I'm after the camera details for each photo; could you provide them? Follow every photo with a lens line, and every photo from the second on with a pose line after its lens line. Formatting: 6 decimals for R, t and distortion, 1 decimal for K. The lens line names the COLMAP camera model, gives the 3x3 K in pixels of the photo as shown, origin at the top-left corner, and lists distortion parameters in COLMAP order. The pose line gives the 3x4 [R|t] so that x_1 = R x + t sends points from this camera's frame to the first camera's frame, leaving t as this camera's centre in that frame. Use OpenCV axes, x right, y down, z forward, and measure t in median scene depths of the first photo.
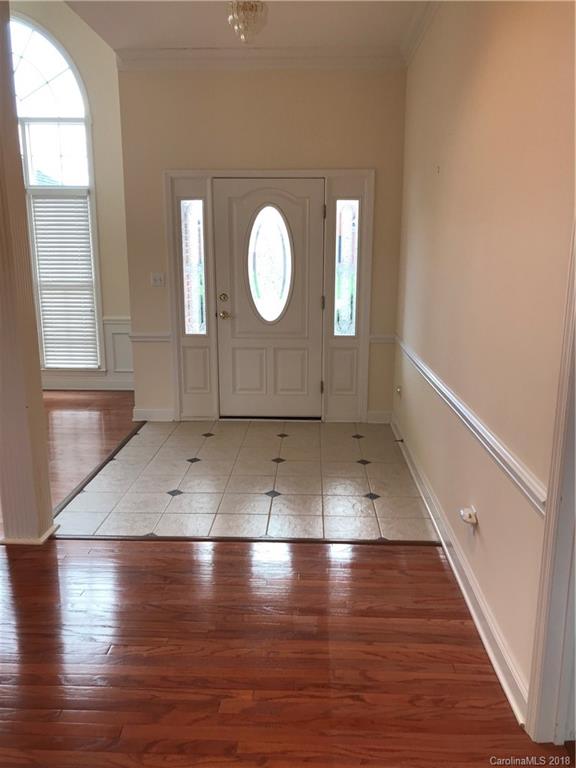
lens RADIAL K [[623.6, 0, 285.5], [0, 623.6, 393.7], [0, 0, 1]] dist [-0.001936, -0.006437]
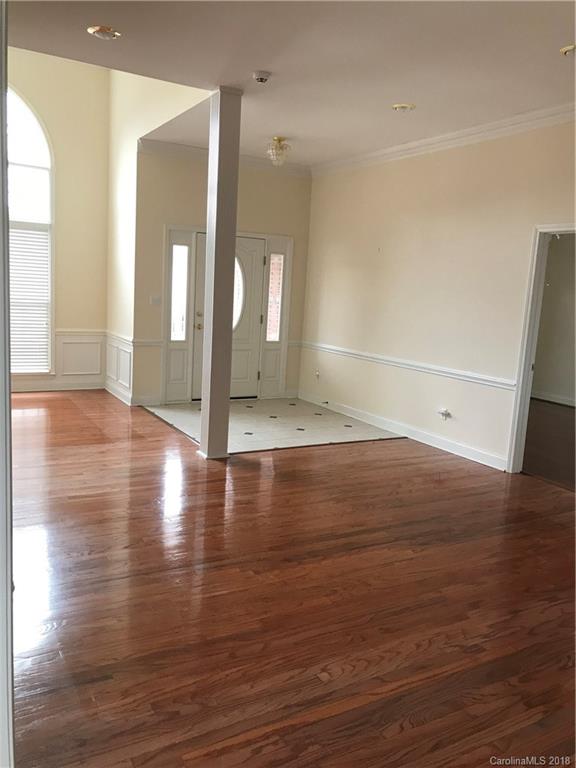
lens RADIAL K [[625.5, 0, 289.2], [0, 625.5, 372.6], [0, 0, 1]] dist [0.005089, 0.001000]
pose [[0.841537, -0.026913, 0.539528, -0.661567], [0.071451, 0.995528, -0.061789, 0.077123], [-0.535453, 0.090548, 0.839697, -0.286661]]
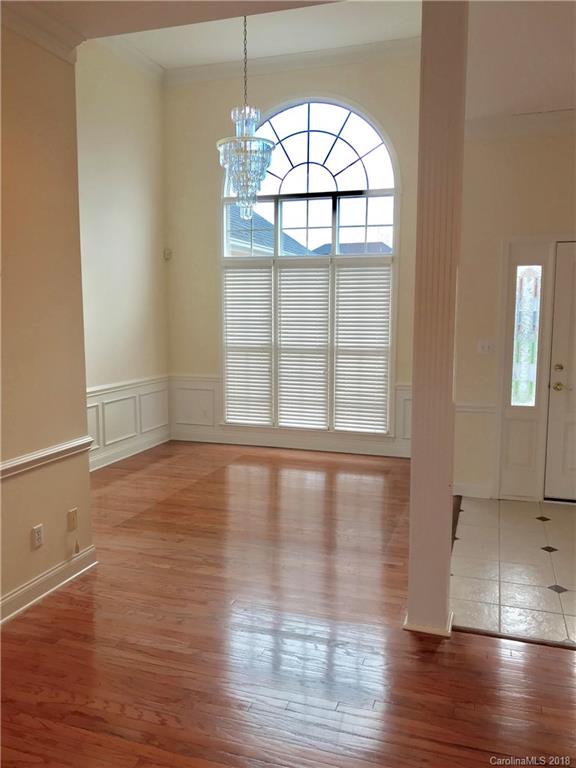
lens RADIAL K [[621.3, 0, 290.2], [0, 621.3, 375.4], [0, 0, 1]] dist [0.081057, -0.000593]
pose [[0.962030, 0.032835, -0.270962, -0.217378], [-0.067952, 0.990293, -0.121255, -0.003116], [0.264350, 0.135063, 0.954923, 0.007546]]
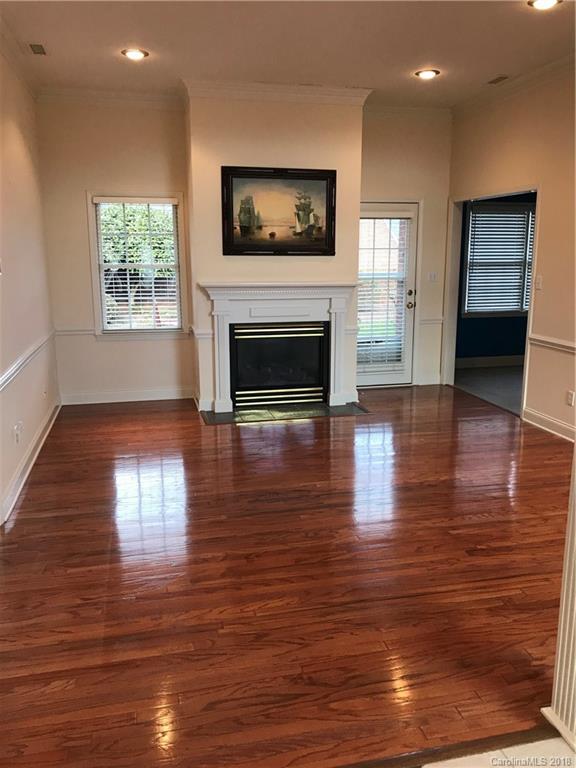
lens RADIAL K [[625.5, 0, 289.2], [0, 625.5, 372.6], [0, 0, 1]] dist [0.005089, 0.001000]
pose [[-0.964648, 0.055599, -0.257611, 0.006275], [-0.060510, 0.904652, 0.421834, -0.199646], [0.256502, 0.422509, -0.869306, 0.785697]]
